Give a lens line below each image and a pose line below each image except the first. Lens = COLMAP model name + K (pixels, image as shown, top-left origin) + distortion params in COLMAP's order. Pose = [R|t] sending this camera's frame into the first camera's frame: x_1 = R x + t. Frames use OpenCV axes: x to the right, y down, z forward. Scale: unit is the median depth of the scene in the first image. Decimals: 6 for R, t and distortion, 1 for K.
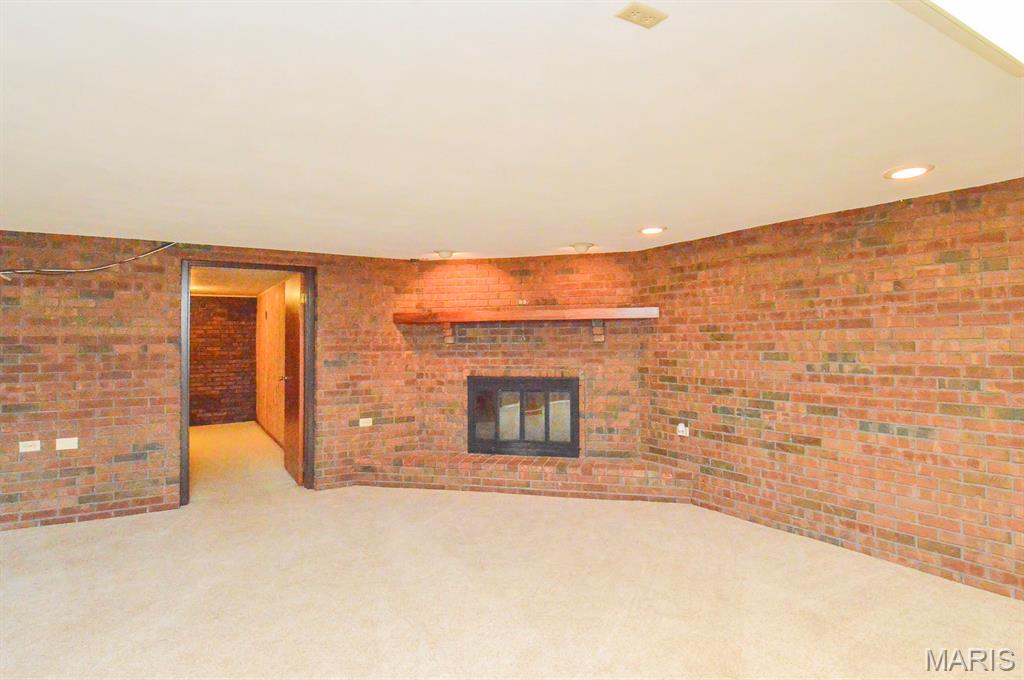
lens RADIAL K [[555.6, 0, 512.3], [0, 555.6, 344.0], [0, 0, 1]] dist [0.006276, -0.013151]
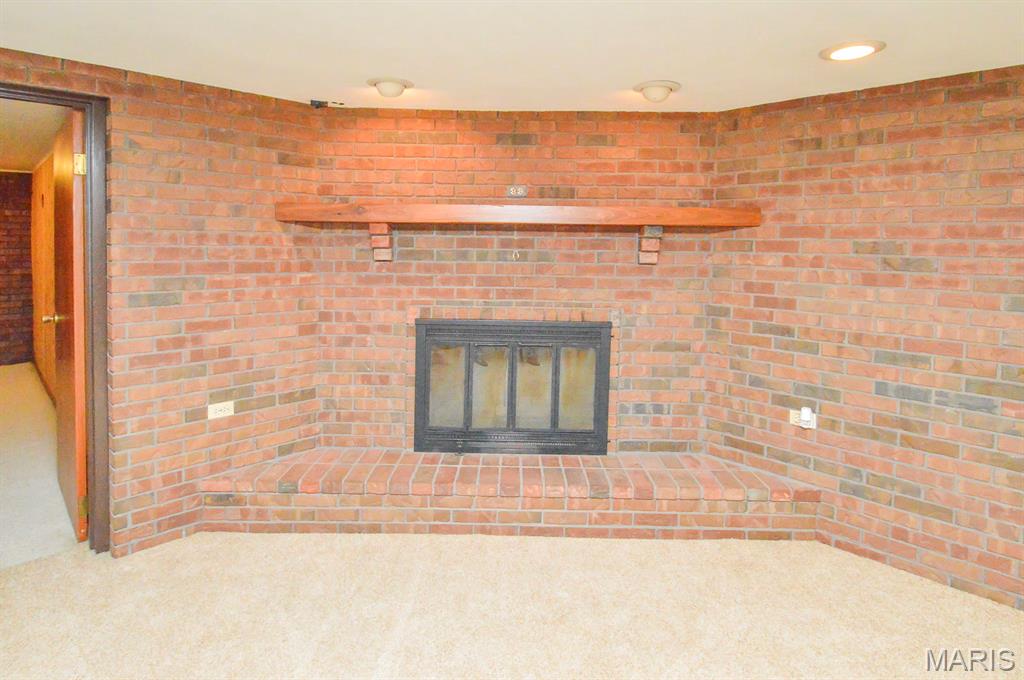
lens RADIAL K [[555.6, 0, 500.3], [0, 555.6, 273.3], [0, 0, 1]] dist [0.006276, -0.013151]
pose [[0.975072, 0.009695, 0.221677, -0.129480], [-0.021238, 0.998536, 0.049743, -0.019432], [-0.220871, -0.053211, 0.973850, 0.457430]]
